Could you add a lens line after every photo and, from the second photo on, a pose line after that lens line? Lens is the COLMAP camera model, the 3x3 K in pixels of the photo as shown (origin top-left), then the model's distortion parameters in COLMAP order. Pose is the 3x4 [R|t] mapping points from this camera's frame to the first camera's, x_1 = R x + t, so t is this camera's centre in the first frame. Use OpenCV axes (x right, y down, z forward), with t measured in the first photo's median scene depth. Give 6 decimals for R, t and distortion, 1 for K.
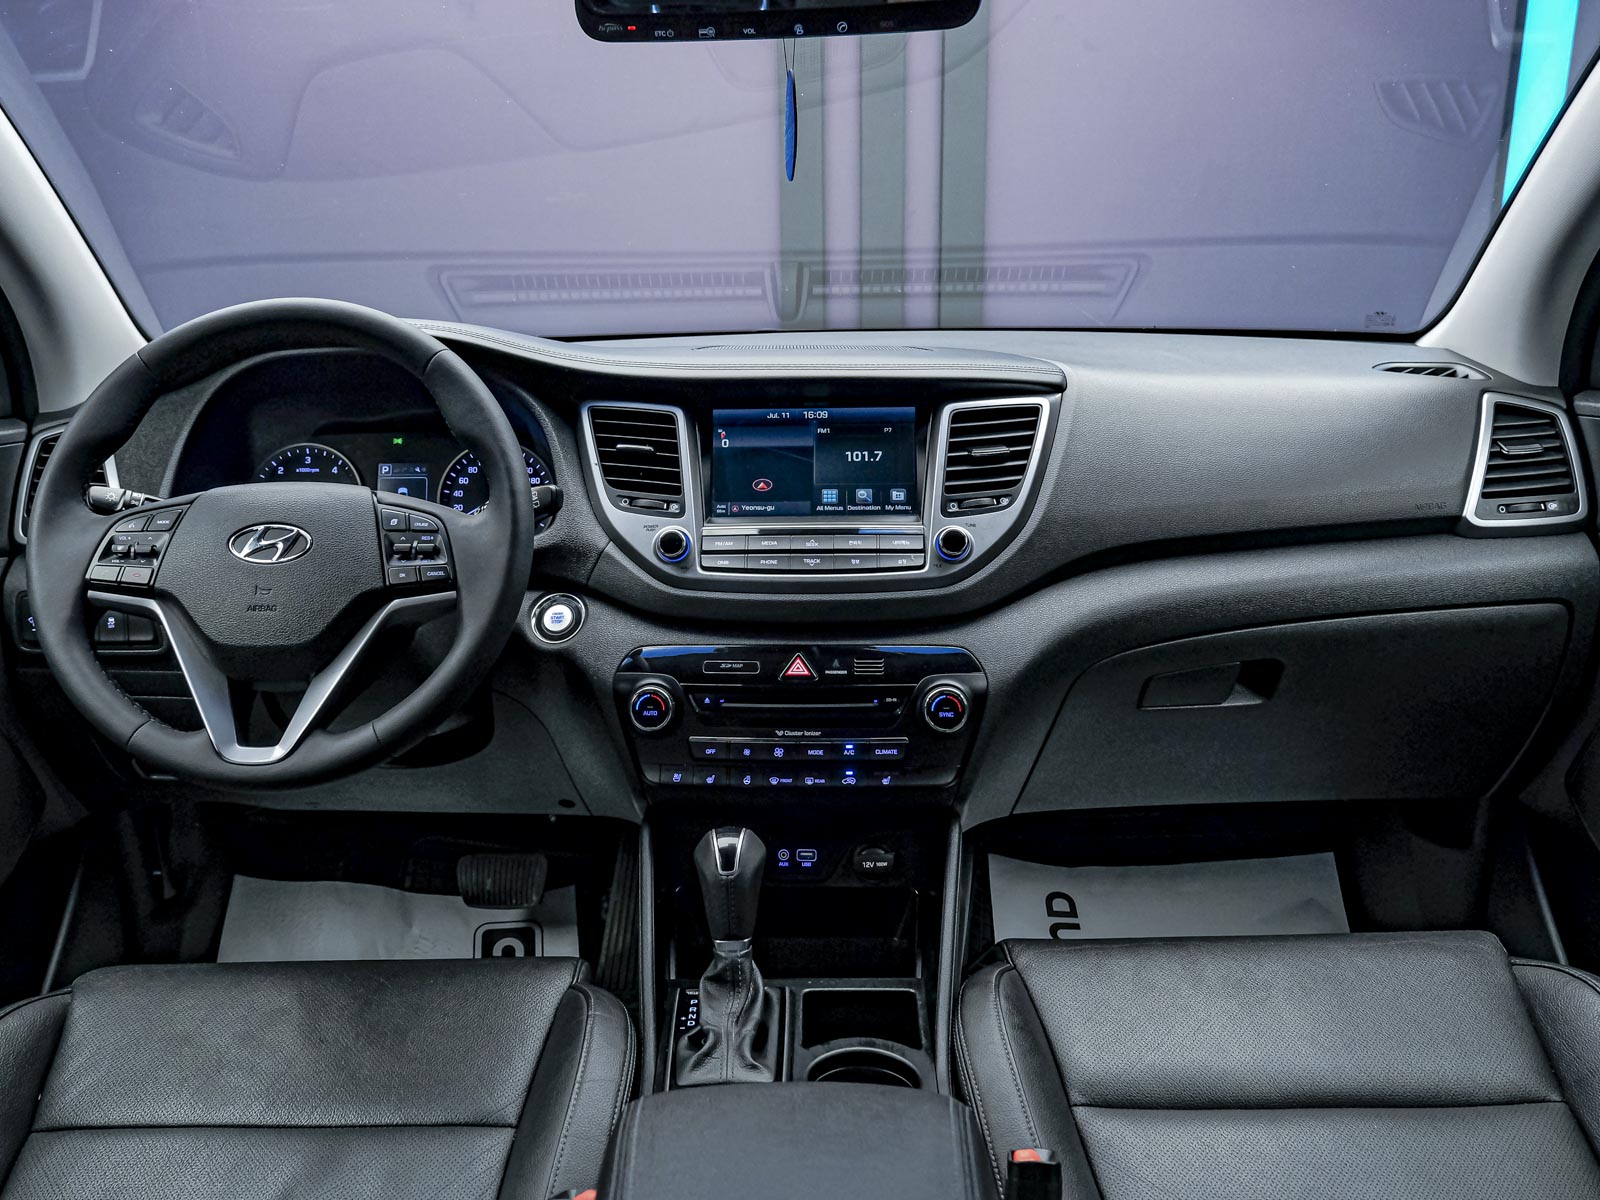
lens RADIAL K [[1160.3, 0, 797.4], [0, 1160.3, 610.4], [0, 0, 1]] dist [-0.020022, 0.001971]
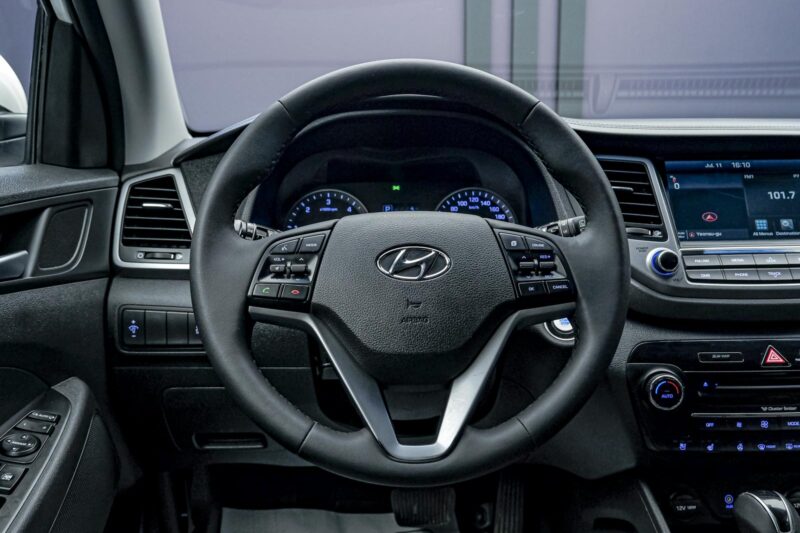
lens RADIAL K [[611.3, 0, 398.7], [0, 611.3, 271.5], [0, 0, 1]] dist [-0.023641, 0.013759]
pose [[0.997952, -0.010732, 0.063055, -0.453215], [0.013934, 0.998624, -0.050554, -0.016624], [-0.062425, 0.051329, 0.996729, 0.352740]]
